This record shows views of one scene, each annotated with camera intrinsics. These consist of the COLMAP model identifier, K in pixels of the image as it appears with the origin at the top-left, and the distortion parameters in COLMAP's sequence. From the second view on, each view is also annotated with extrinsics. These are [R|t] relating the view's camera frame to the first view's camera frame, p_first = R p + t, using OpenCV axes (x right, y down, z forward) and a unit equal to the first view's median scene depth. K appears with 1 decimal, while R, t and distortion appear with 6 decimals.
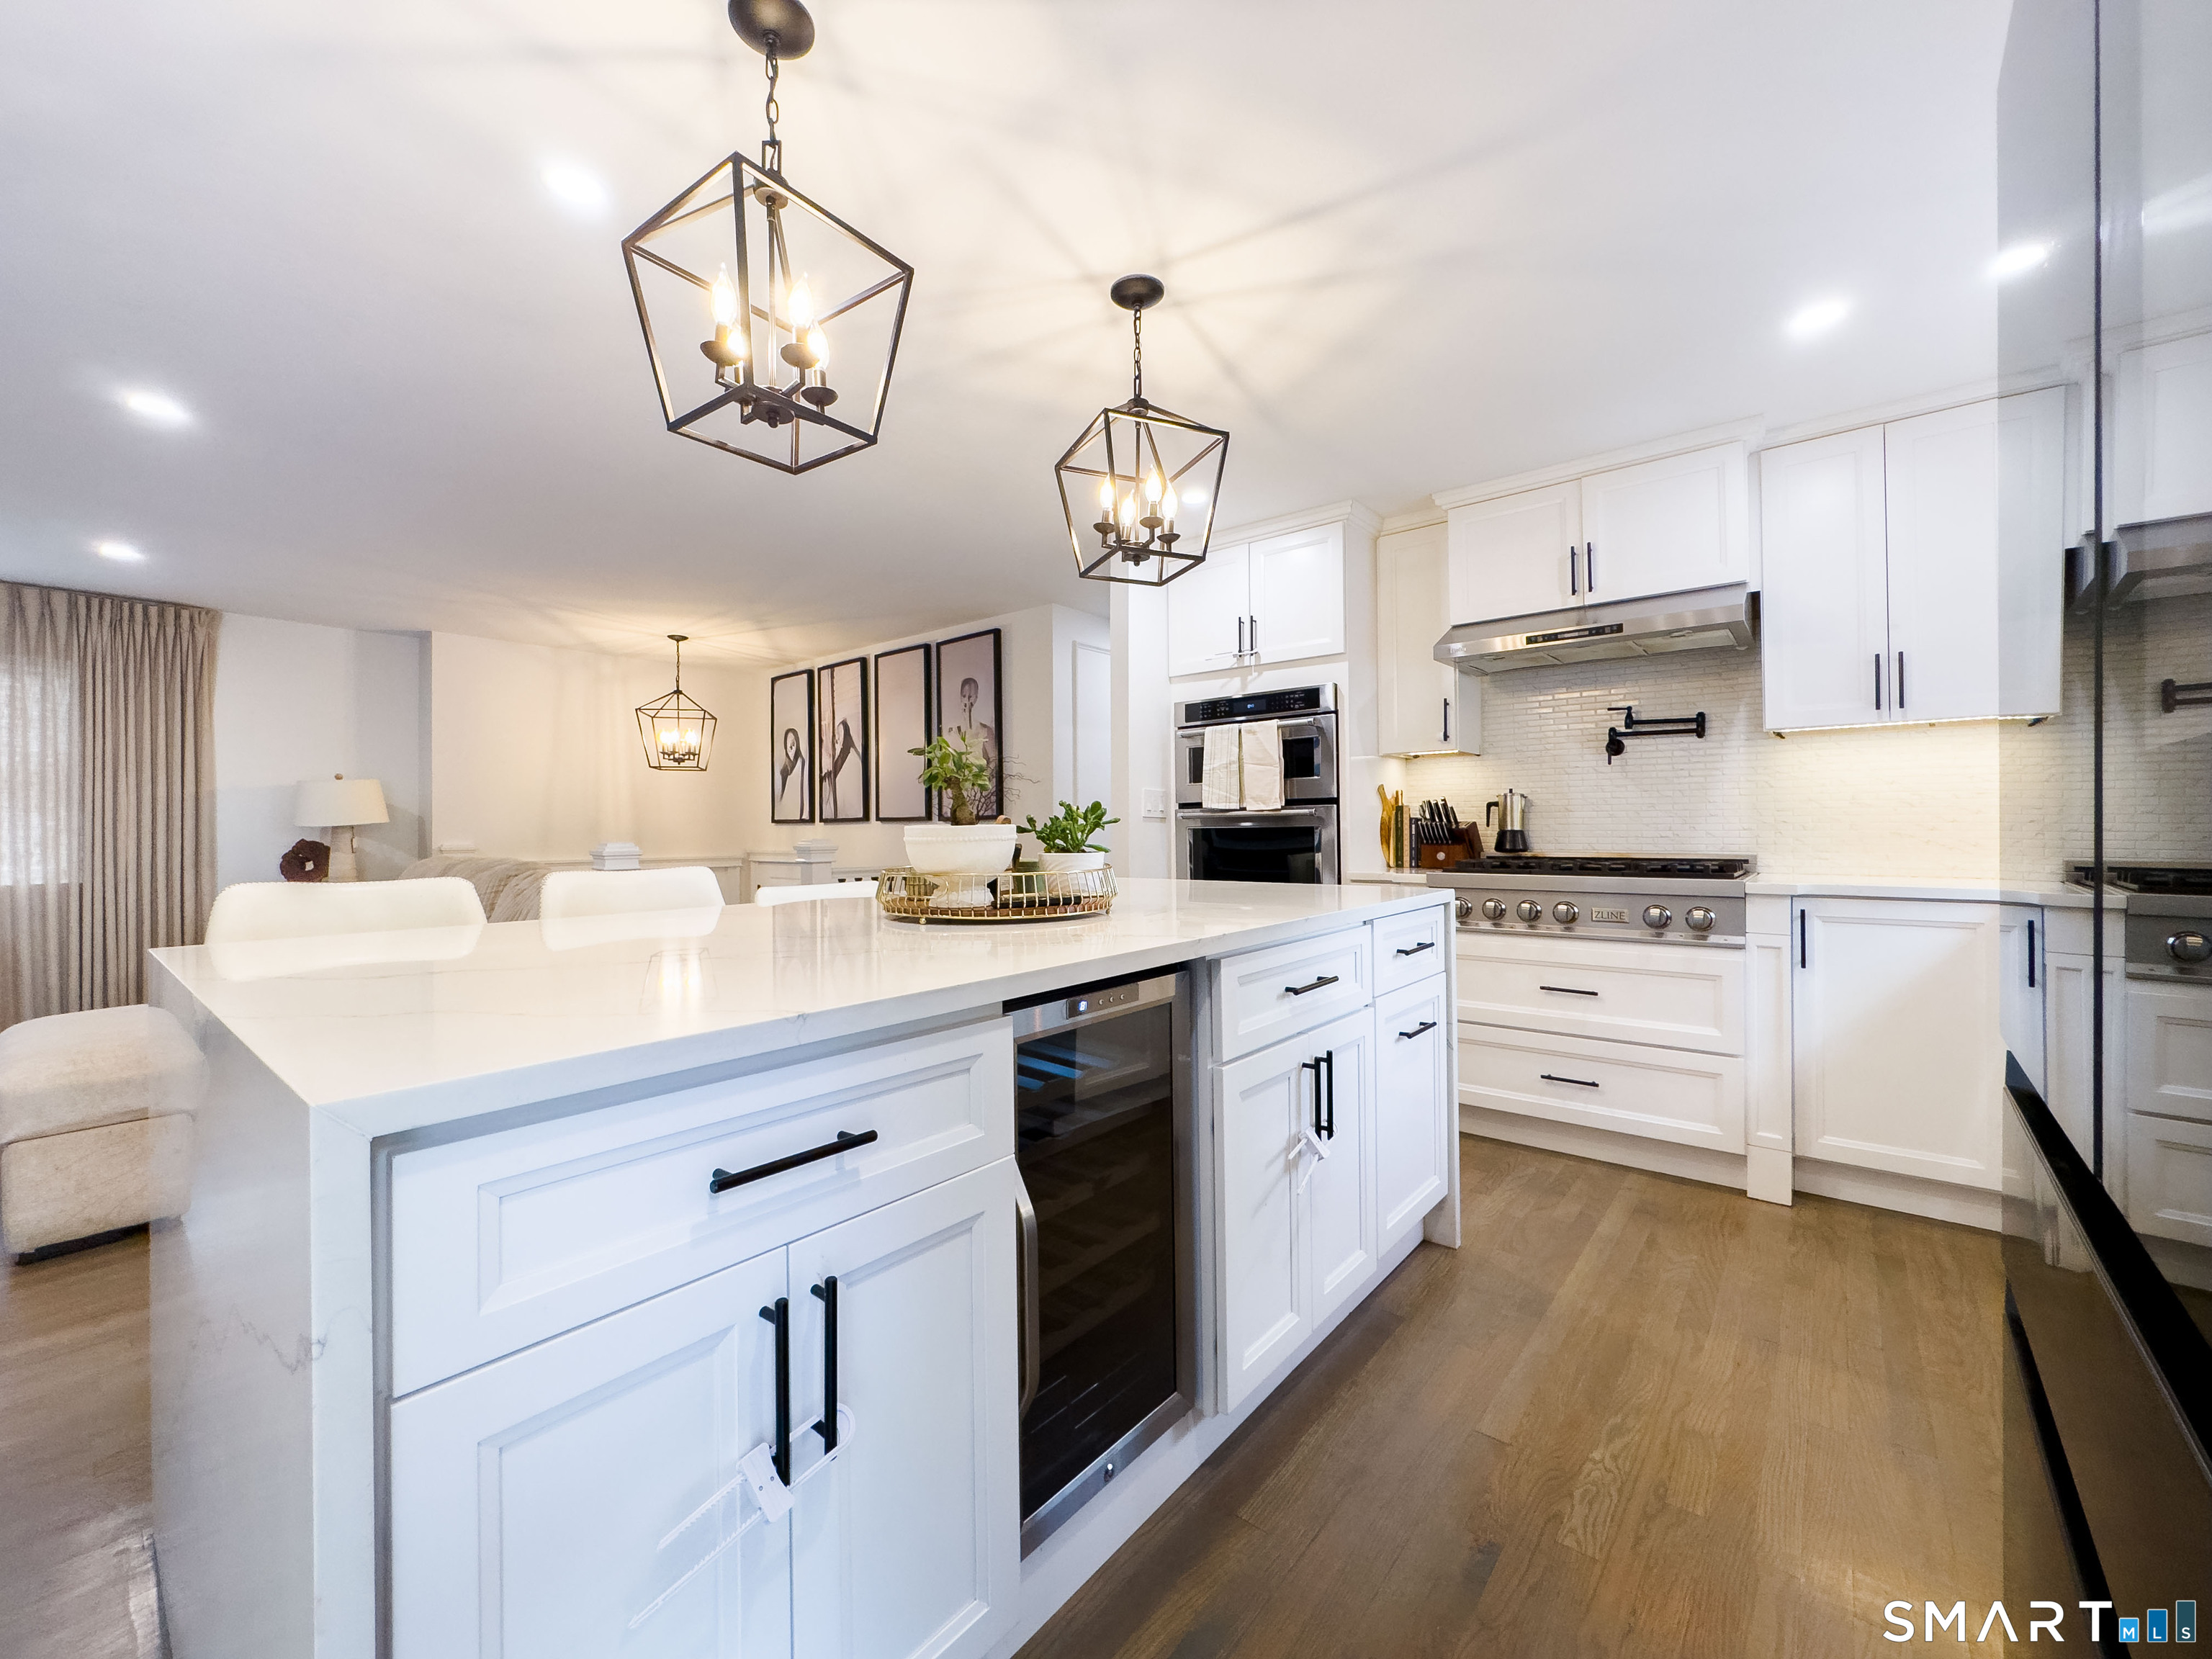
lens RADIAL K [[883.7, 0, 1108.6], [0, 883.7, 826.4], [0, 0, 1]] dist [-0.003079, -0.000125]
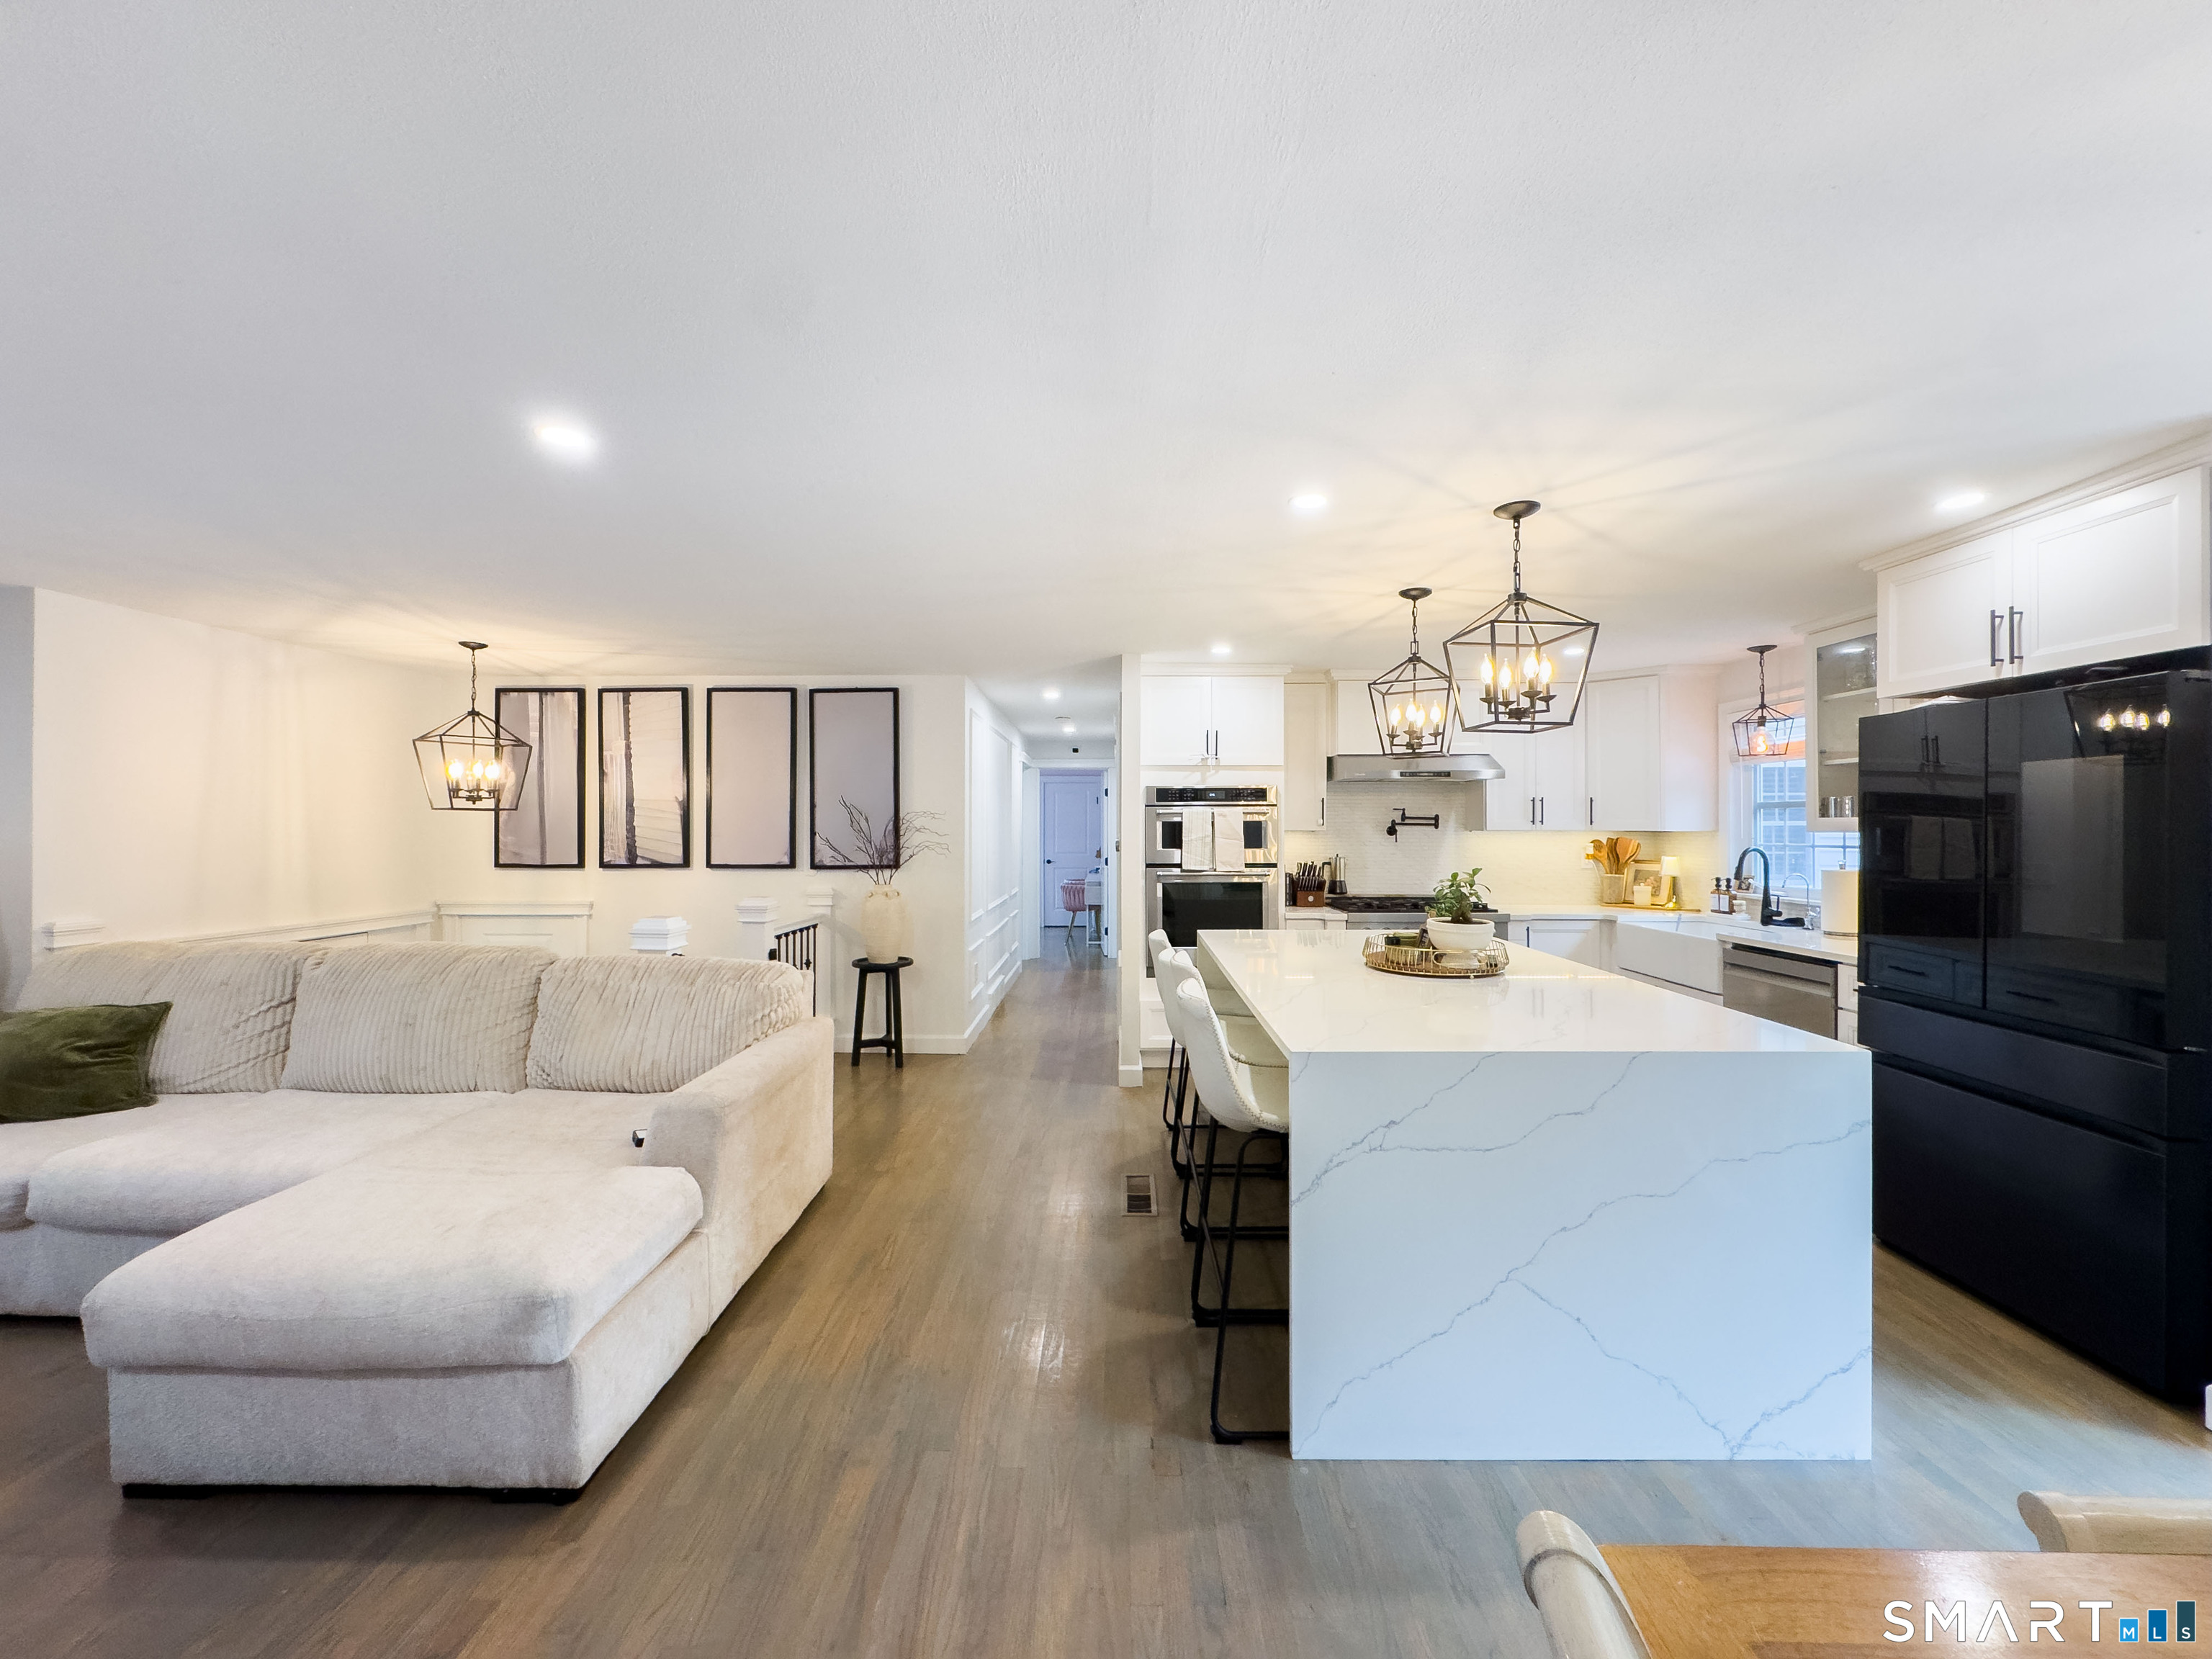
lens RADIAL K [[883.7, 0, 1104.1], [0, 883.7, 830.4], [0, 0, 1]] dist [-0.003079, -0.000125]
pose [[0.779422, 0.007865, 0.626450, -0.832736], [-0.008599, 0.999961, -0.001855, -0.075192], [-0.626440, -0.003941, 0.779459, 0.024572]]
